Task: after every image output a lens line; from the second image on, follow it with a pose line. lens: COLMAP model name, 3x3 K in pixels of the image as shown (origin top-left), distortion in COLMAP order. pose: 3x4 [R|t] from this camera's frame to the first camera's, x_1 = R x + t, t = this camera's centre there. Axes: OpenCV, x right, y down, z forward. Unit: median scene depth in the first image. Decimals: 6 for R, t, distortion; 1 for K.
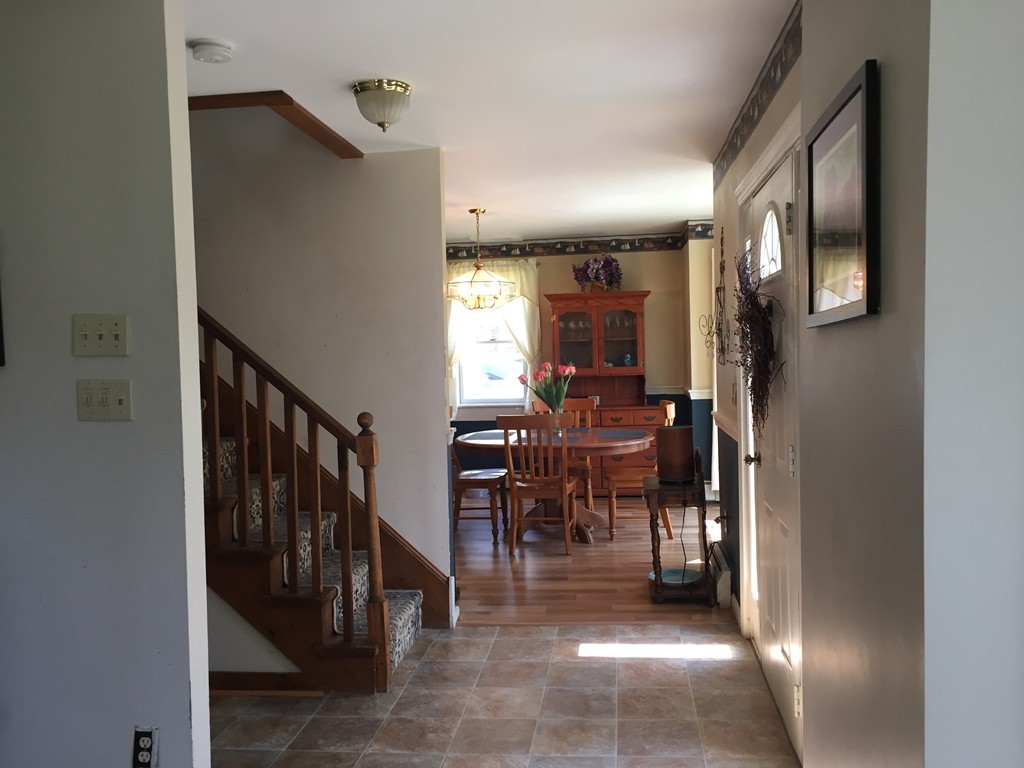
lens RADIAL K [[875.1, 0, 507.5], [0, 875.1, 386.1], [0, 0, 1]] dist [0.077743, -0.082052]
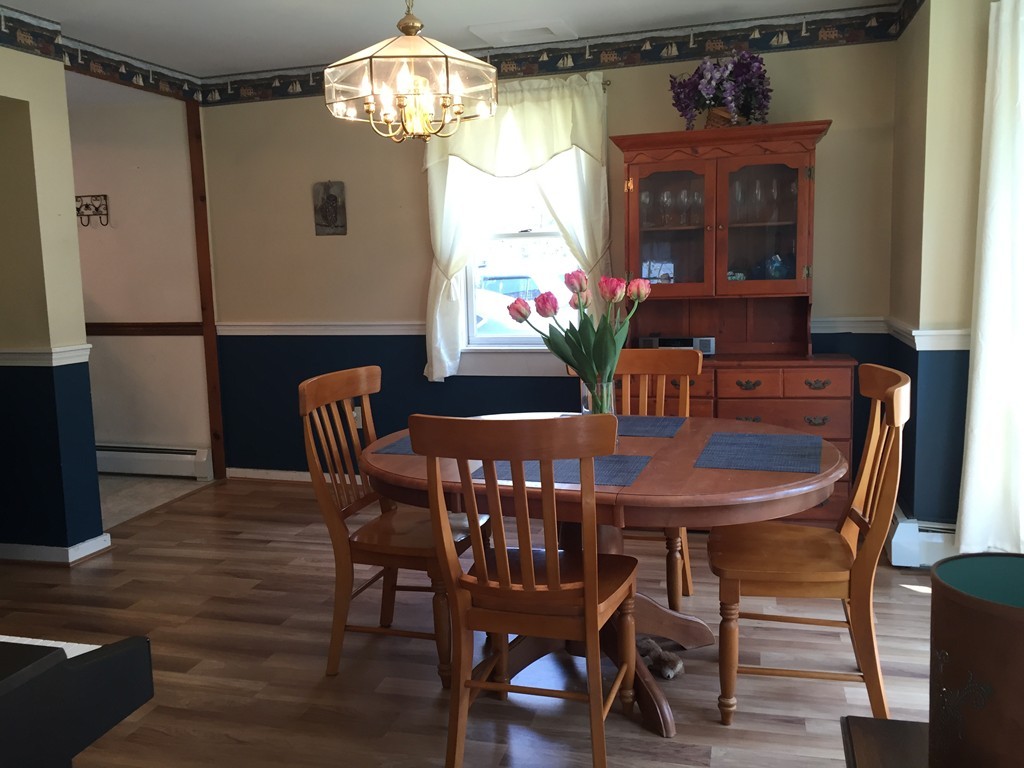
lens RADIAL K [[875.1, 0, 507.5], [0, 875.1, 386.1], [0, 0, 1]] dist [0.077743, -0.082052]
pose [[0.989165, 0.020151, -0.145419, 0.058908], [-0.005959, 0.995230, 0.097378, -0.009574], [0.146687, -0.095456, 0.984566, 0.465632]]
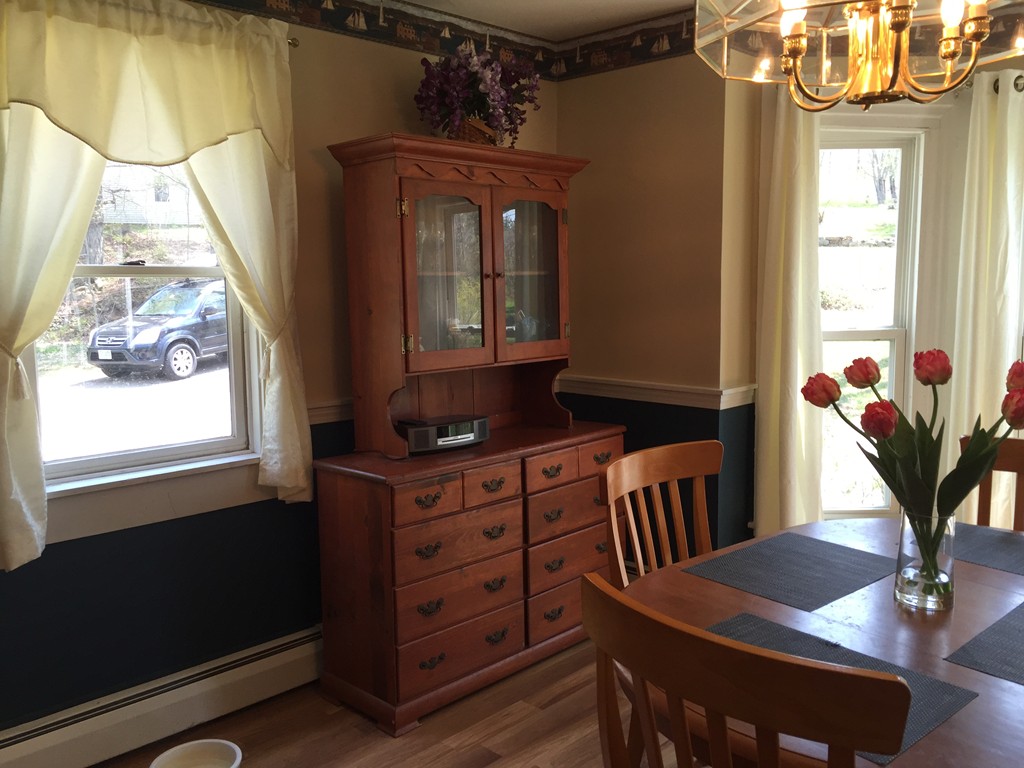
lens RADIAL K [[885.9, 0, 511.2], [0, 885.9, 374.0], [0, 0, 1]] dist [0.080211, -0.007147]
pose [[0.608085, -0.064748, 0.791227, -0.202387], [0.025541, 0.997748, 0.062019, -0.031848], [-0.793461, -0.017504, 0.608369, 0.741082]]
